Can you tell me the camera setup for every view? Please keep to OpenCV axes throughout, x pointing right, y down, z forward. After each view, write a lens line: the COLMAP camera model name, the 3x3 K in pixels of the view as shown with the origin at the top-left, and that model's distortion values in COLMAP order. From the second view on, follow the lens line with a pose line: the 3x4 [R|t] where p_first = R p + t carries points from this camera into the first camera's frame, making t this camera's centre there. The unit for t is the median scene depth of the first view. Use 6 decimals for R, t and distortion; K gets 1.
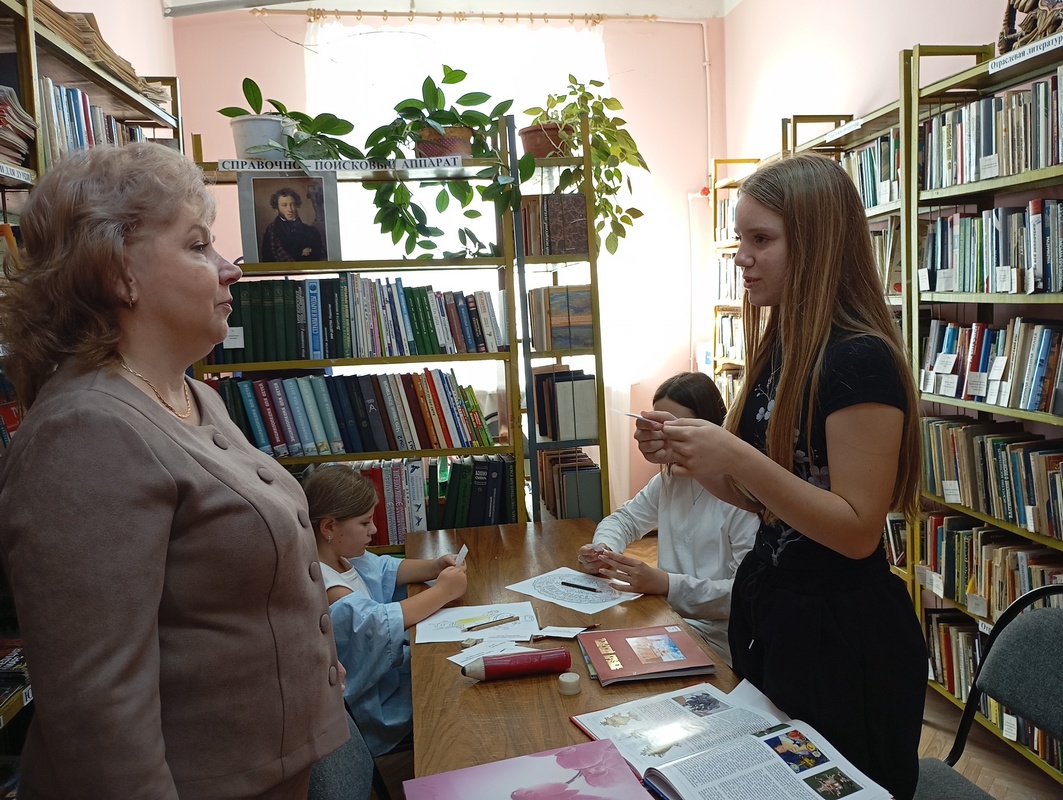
lens RADIAL K [[884.4, 0, 536.0], [0, 884.4, 398.1], [0, 0, 1]] dist [0.062131, -0.076566]
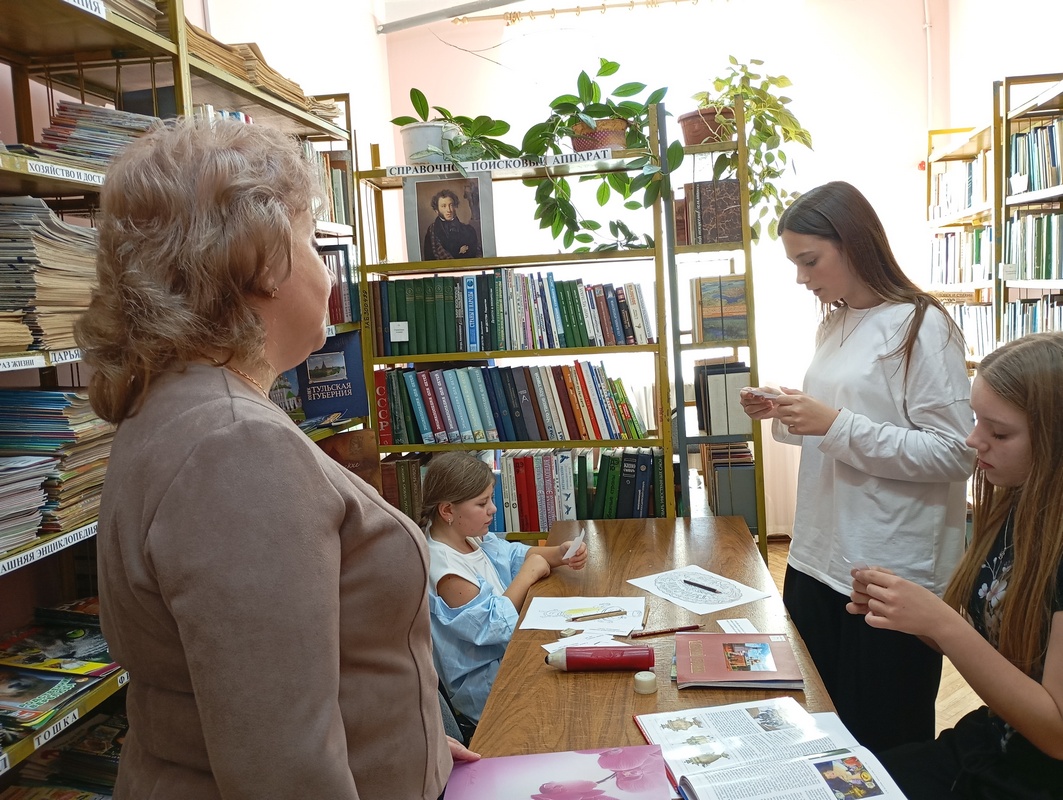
lens RADIAL K [[884.4, 0, 536.1], [0, 884.4, 397.5], [0, 0, 1]] dist [0.062131, -0.076566]
pose [[0.962437, 0.015040, -0.271088, 0.107992], [-0.011766, 0.999837, 0.013701, -0.004581], [0.271250, -0.009997, 0.962457, 0.011000]]
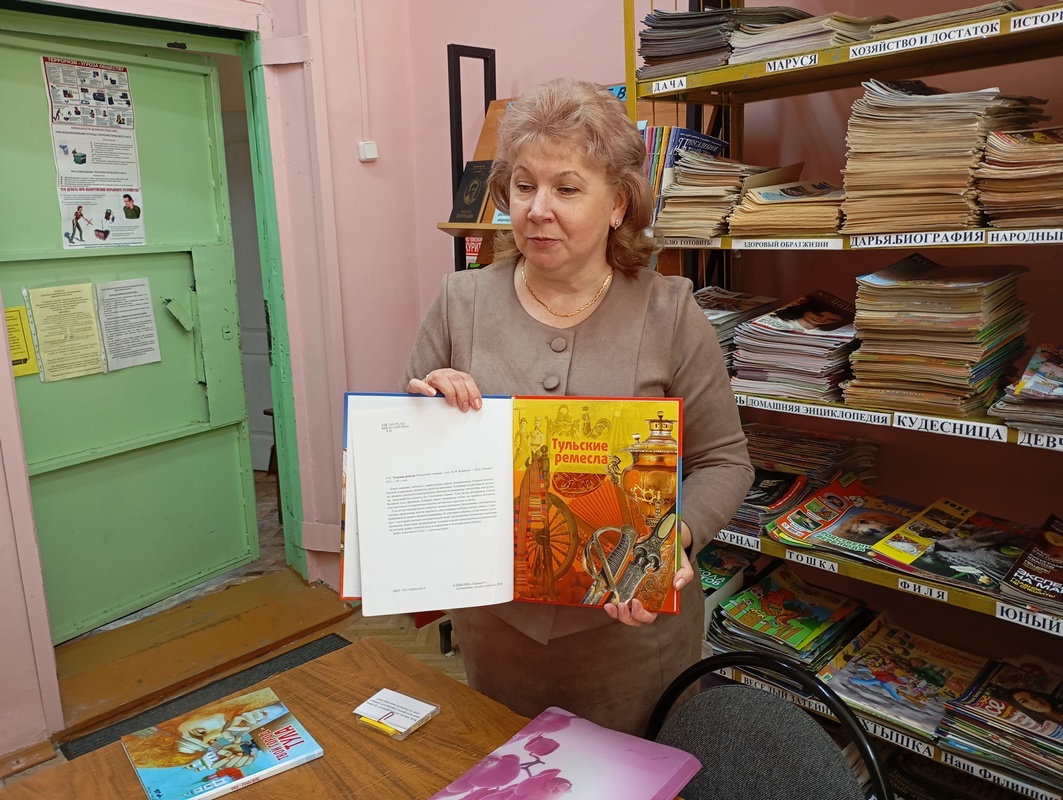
lens RADIAL K [[884.4, 0, 524.0], [0, 884.4, 400.4], [0, 0, 1]] dist [0.062131, -0.076566]
pose [[-0.809304, 0.185499, -0.557331, 0.177549], [0.007143, 0.951863, 0.306440, -0.093513], [0.587347, 0.244022, -0.771671, 0.764941]]
